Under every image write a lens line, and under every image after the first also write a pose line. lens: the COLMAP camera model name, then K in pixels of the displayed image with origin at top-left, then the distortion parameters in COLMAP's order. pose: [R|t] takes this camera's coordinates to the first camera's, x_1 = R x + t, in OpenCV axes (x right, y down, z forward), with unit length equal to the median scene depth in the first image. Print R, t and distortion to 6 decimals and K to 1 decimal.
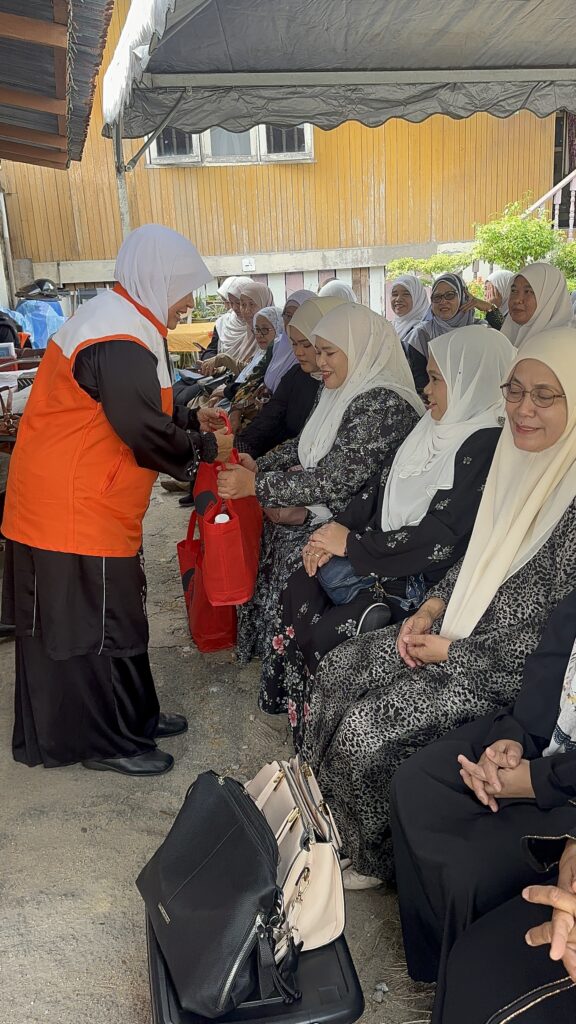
lens RADIAL K [[864.0, 0, 291.5], [0, 864.0, 497.8], [0, 0, 1]] dist [0.052329, -0.097533]
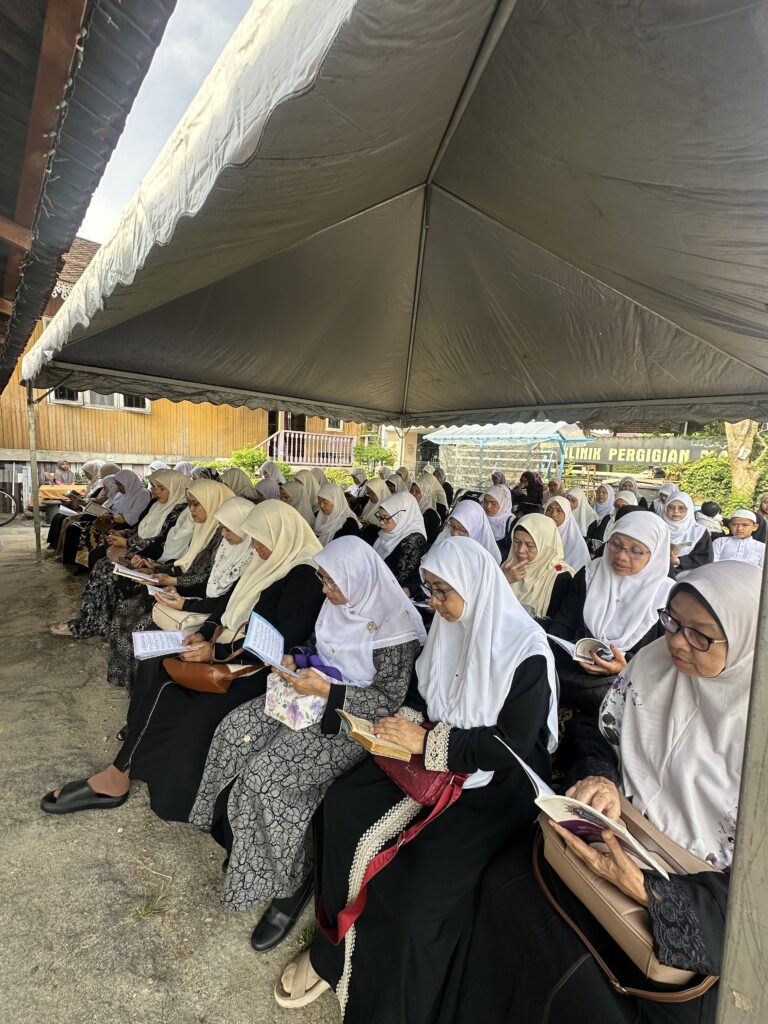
lens RADIAL K [[407.0, 0, 383.8], [0, 407.0, 507.7], [0, 0, 1]] dist [-0.001849, 0.000632]
pose [[0.857745, 0.025171, 0.513459, 0.021546], [0.065775, 0.985218, -0.158177, 0.051280], [-0.509851, 0.169449, 0.843410, -0.134077]]
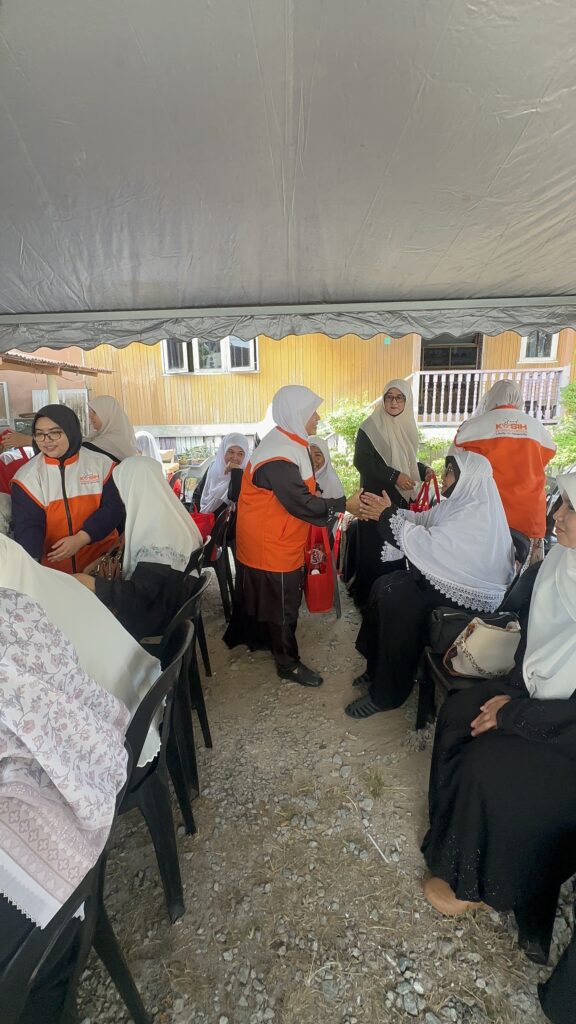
lens RADIAL K [[446.2, 0, 288.0], [0, 446.2, 512.0], [0, 0, 1]] dist [0.000606, -0.000416]
pose [[0.971324, 0.071225, -0.226839, 0.563069], [-0.086136, 0.994679, -0.056516, -0.128798], [0.221607, 0.074434, 0.972291, 0.340553]]
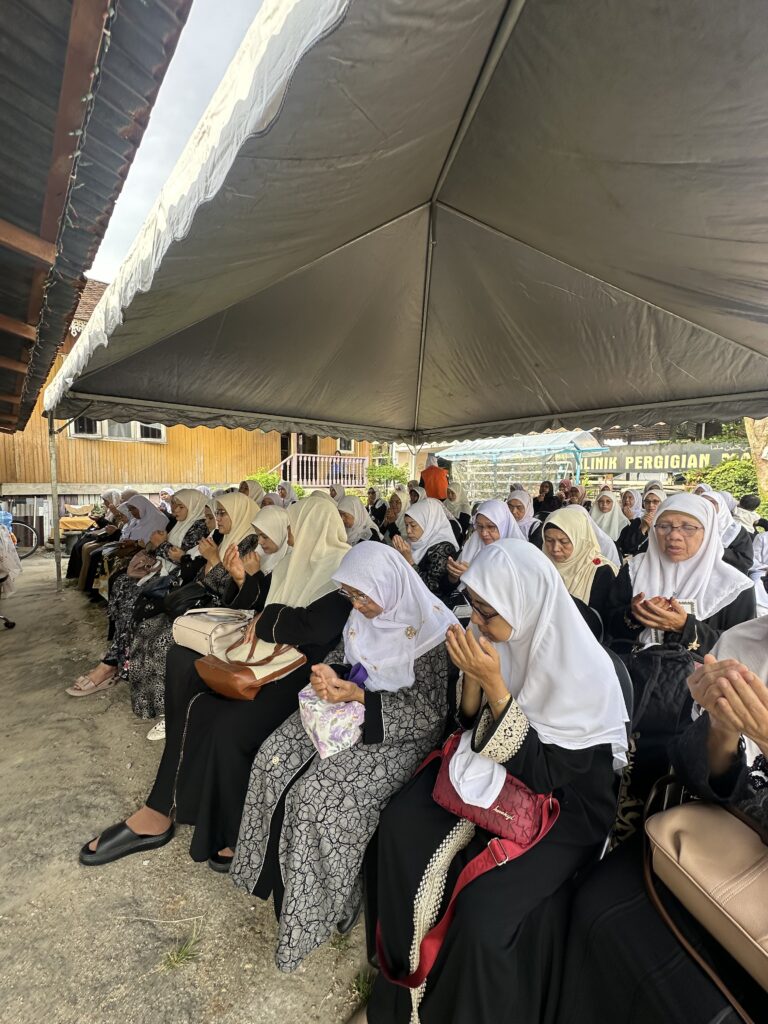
lens RADIAL K [[407.0, 0, 383.8], [0, 407.0, 507.7], [0, 0, 1]] dist [-0.001849, 0.000632]
pose [[0.872995, 0.016682, 0.487444, 0.016569], [0.101824, 0.971159, -0.215599, 0.065433], [-0.476982, 0.237850, 0.846118, -0.110043]]
